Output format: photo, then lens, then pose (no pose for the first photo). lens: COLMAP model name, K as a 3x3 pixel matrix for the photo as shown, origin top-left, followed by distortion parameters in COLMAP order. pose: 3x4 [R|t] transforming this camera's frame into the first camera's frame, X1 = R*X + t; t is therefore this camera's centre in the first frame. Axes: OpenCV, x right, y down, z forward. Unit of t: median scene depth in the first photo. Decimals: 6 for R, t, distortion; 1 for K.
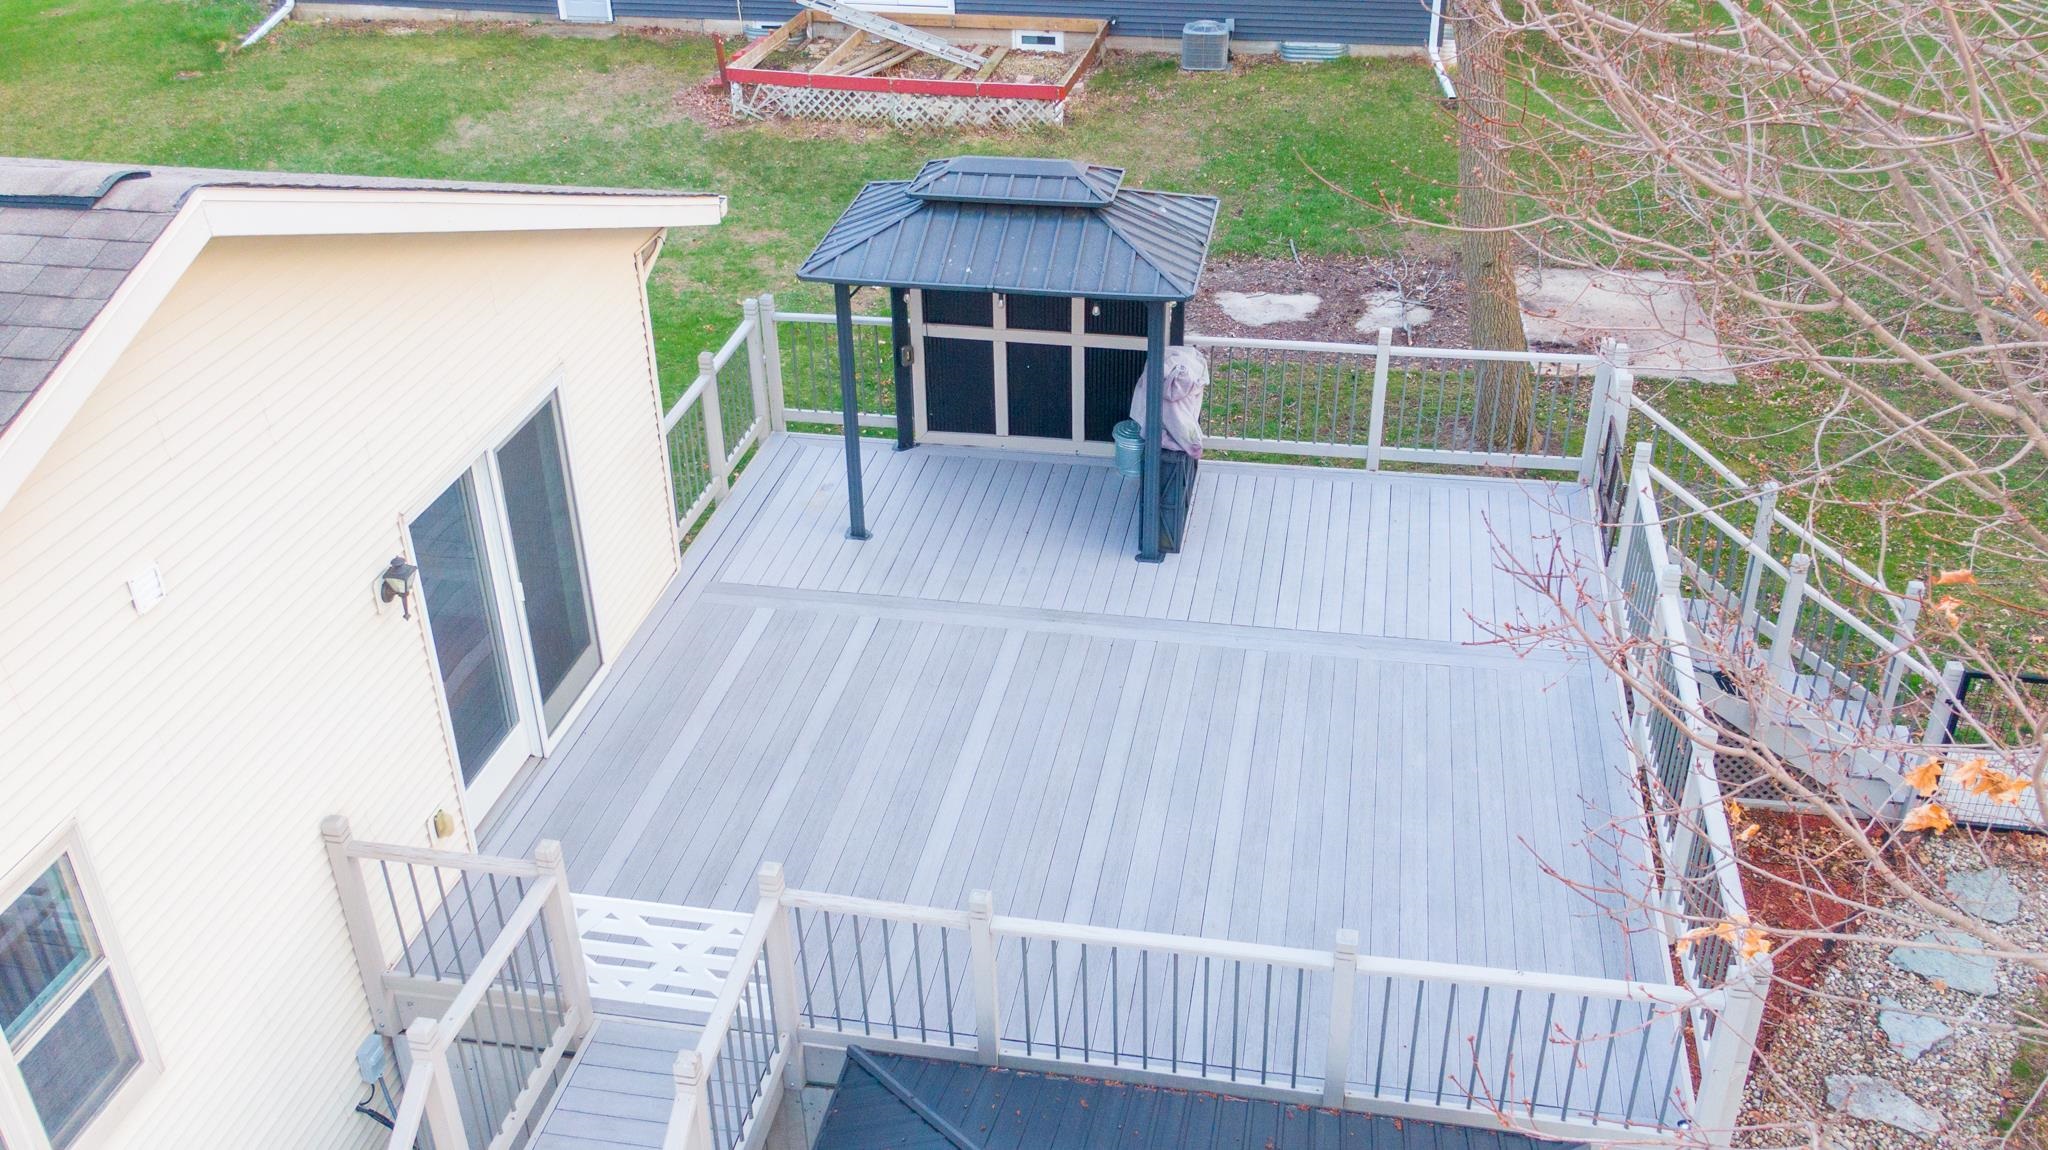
lens RADIAL K [[1766.8, 0, 1018.4], [0, 1766.8, 572.9], [0, 0, 1]] dist [0.031019, -0.019535]
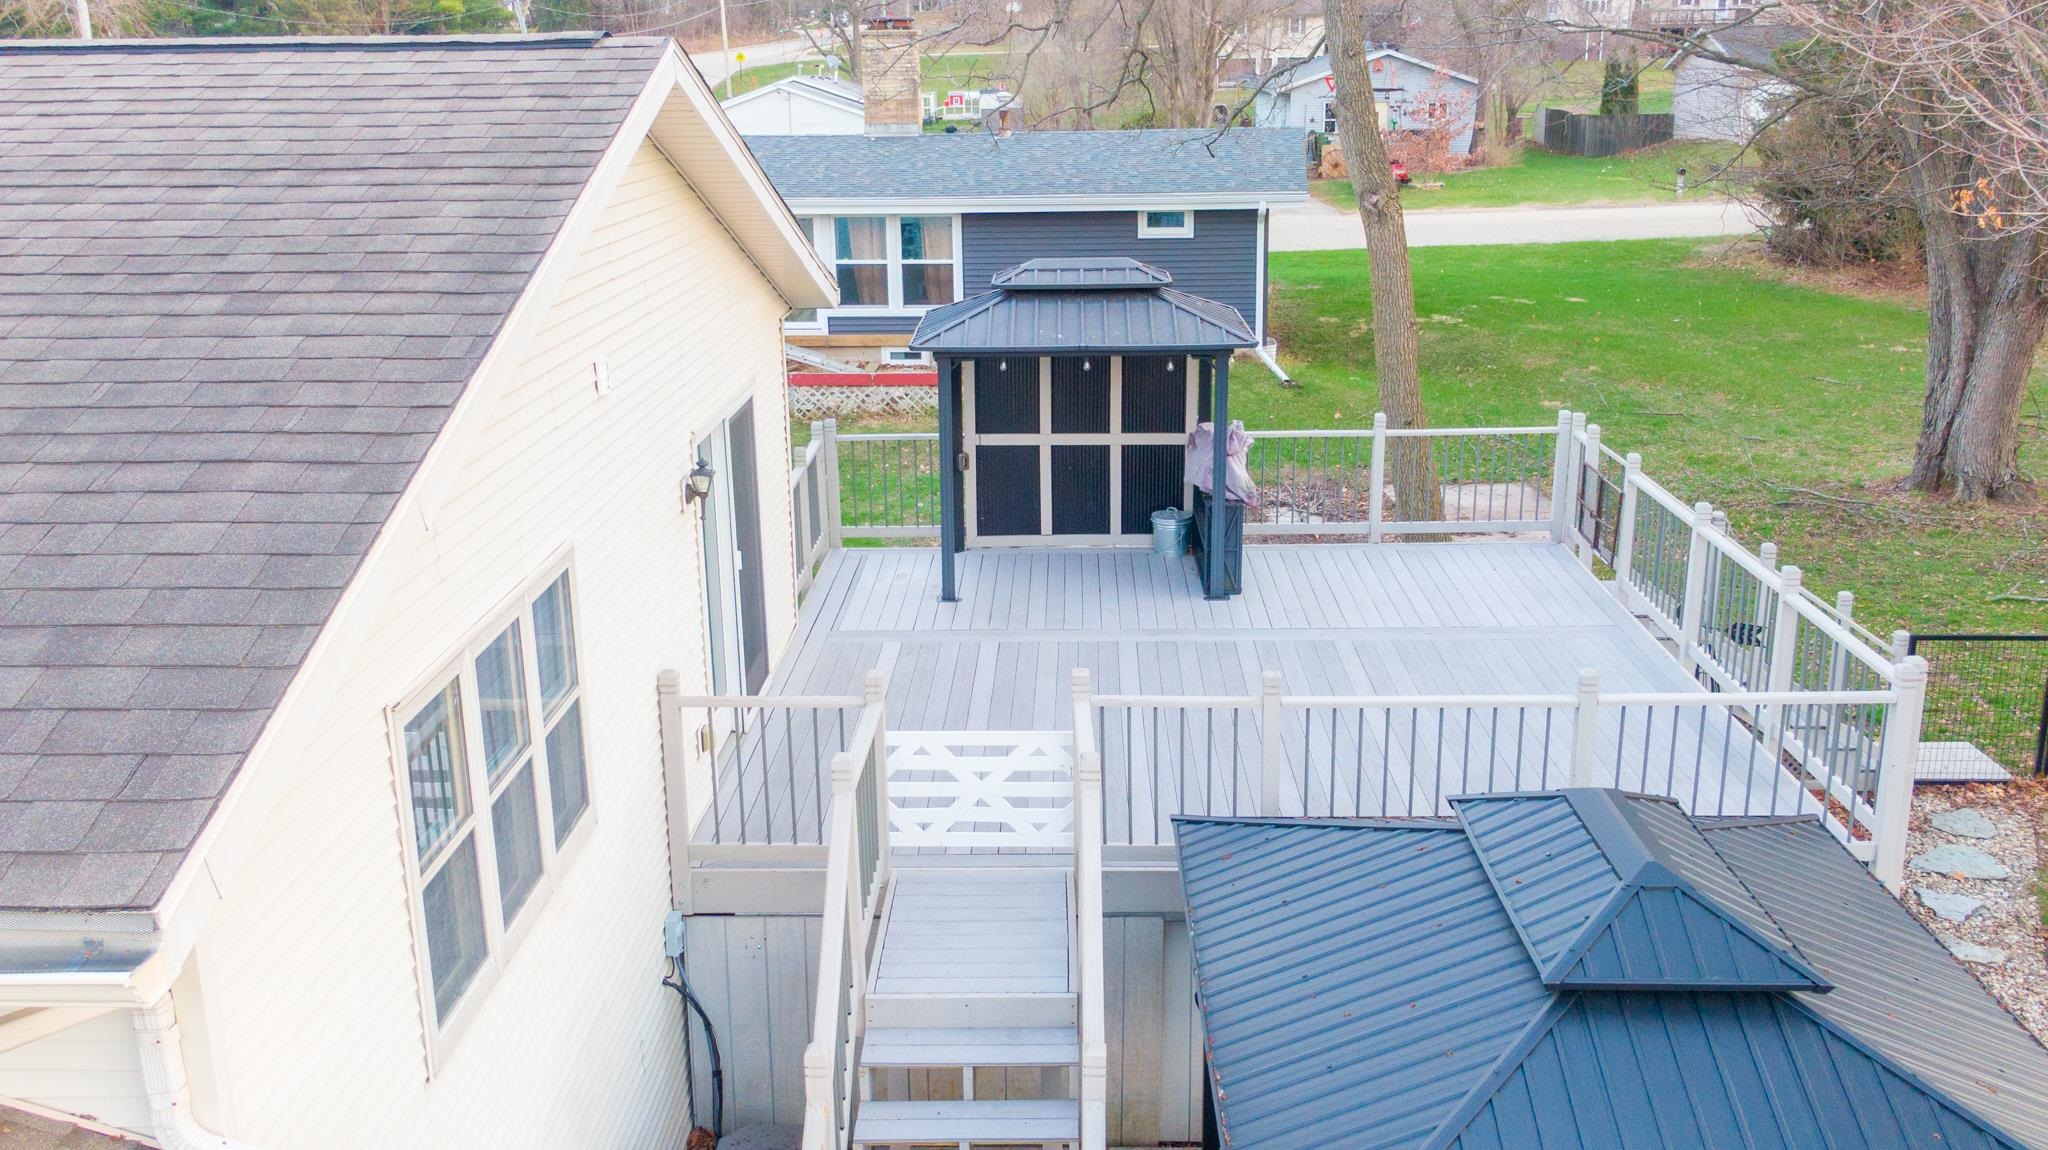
lens RADIAL K [[1766.8, 0, 1018.4], [0, 1766.8, 572.9], [0, 0, 1]] dist [0.031019, -0.019535]
pose [[0.987158, -0.043380, 0.153741, -0.204247], [0.080216, 0.966895, -0.242237, 0.219034], [-0.138143, 0.251459, 0.957959, -0.057192]]
